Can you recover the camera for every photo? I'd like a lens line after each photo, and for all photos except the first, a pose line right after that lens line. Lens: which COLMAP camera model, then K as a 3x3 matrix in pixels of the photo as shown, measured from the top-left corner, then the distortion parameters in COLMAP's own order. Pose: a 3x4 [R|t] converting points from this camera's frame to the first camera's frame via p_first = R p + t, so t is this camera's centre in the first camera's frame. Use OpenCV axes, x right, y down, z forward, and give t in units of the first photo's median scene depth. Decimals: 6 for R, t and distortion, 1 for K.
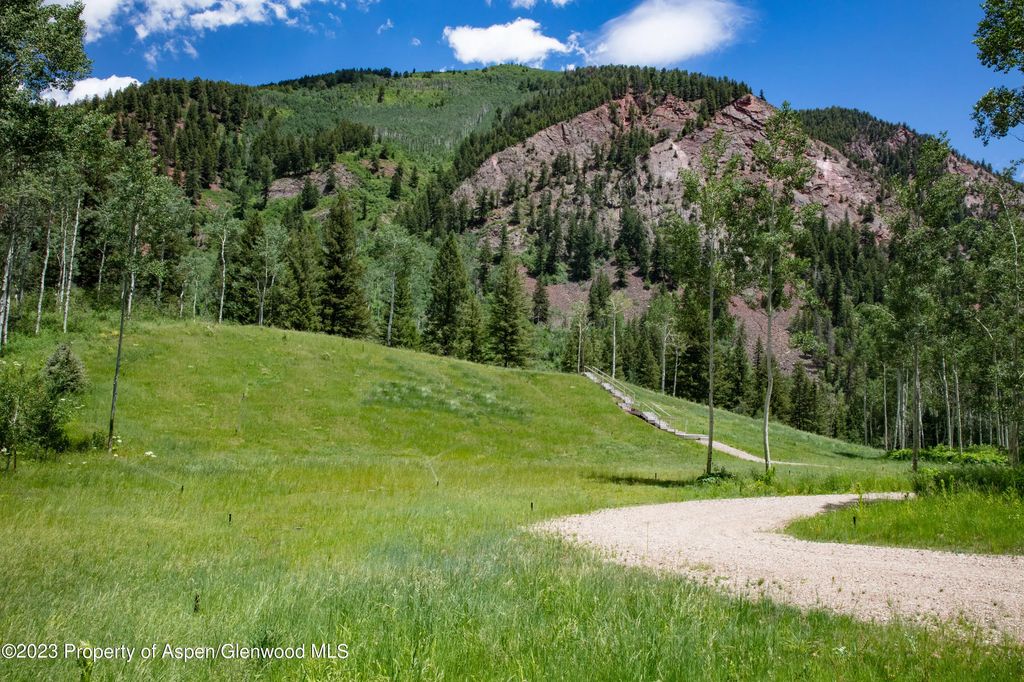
lens RADIAL K [[704.0, 0, 511.8], [0, 704.0, 343.8], [0, 0, 1]] dist [-0.102221, 0.084414]
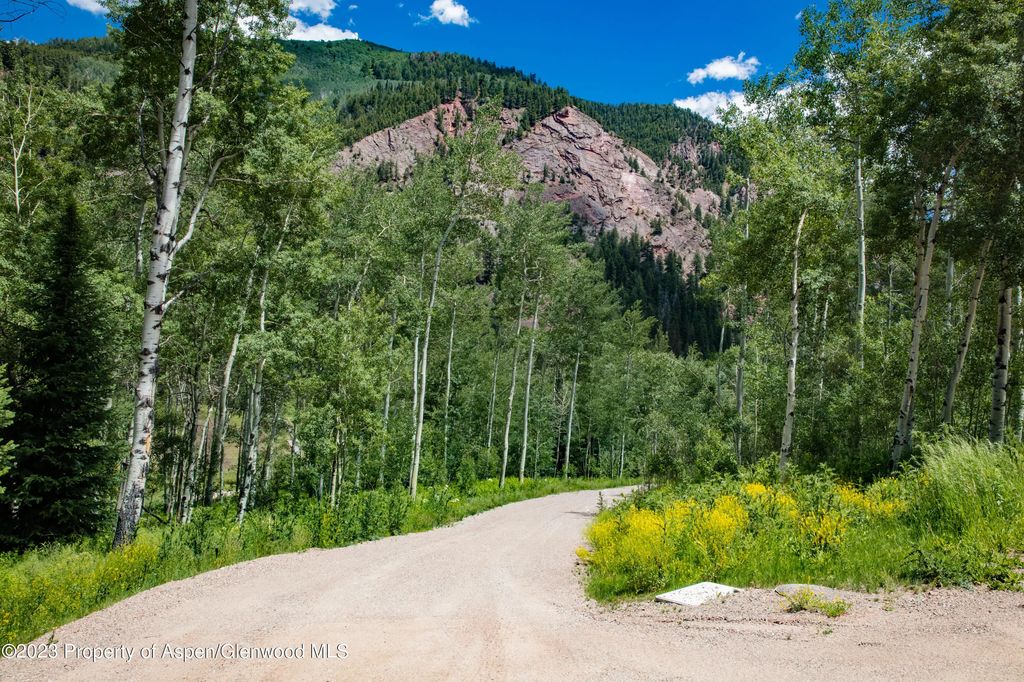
lens RADIAL K [[741.3, 0, 509.6], [0, 741.3, 347.6], [0, 0, 1]] dist [-0.047511, 0.023930]
pose [[0.982834, 0.021681, 0.183211, 0.056089], [-0.031736, 0.998136, 0.052126, -0.046444], [-0.181740, -0.057045, 0.981691, -0.177320]]
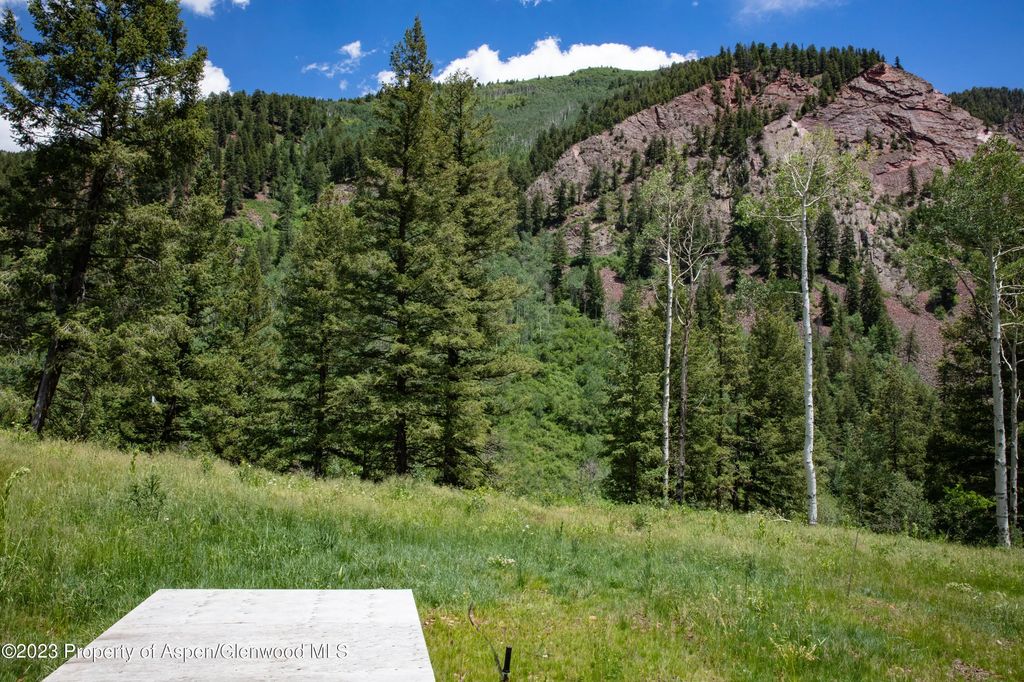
lens RADIAL K [[704.0, 0, 513.1], [0, 704.0, 335.2], [0, 0, 1]] dist [-0.102221, 0.084414]
pose [[0.988979, -0.025564, -0.145829, 0.017122], [0.018137, 0.998481, -0.052031, 0.003374], [0.146938, 0.048812, 0.987941, 0.156244]]
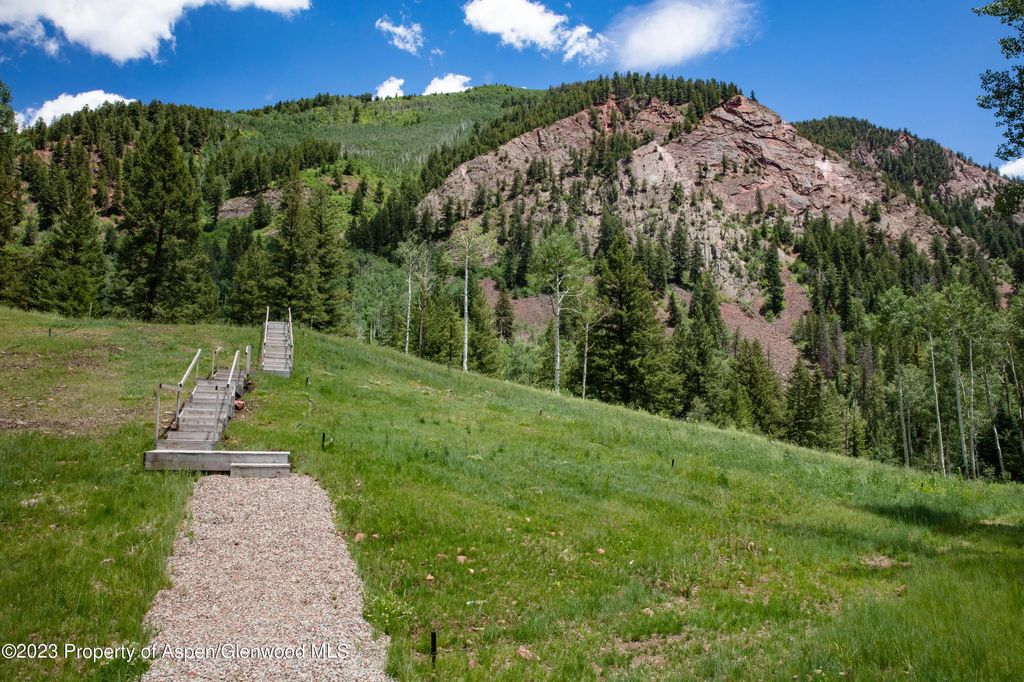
lens RADIAL K [[704.0, 0, 514.0], [0, 704.0, 340.0], [0, 0, 1]] dist [-0.102221, 0.084414]
pose [[0.999352, -0.034718, -0.009507, 0.040987], [0.034165, 0.998001, -0.053168, 0.012665], [0.011334, 0.052809, 0.998540, 0.087487]]
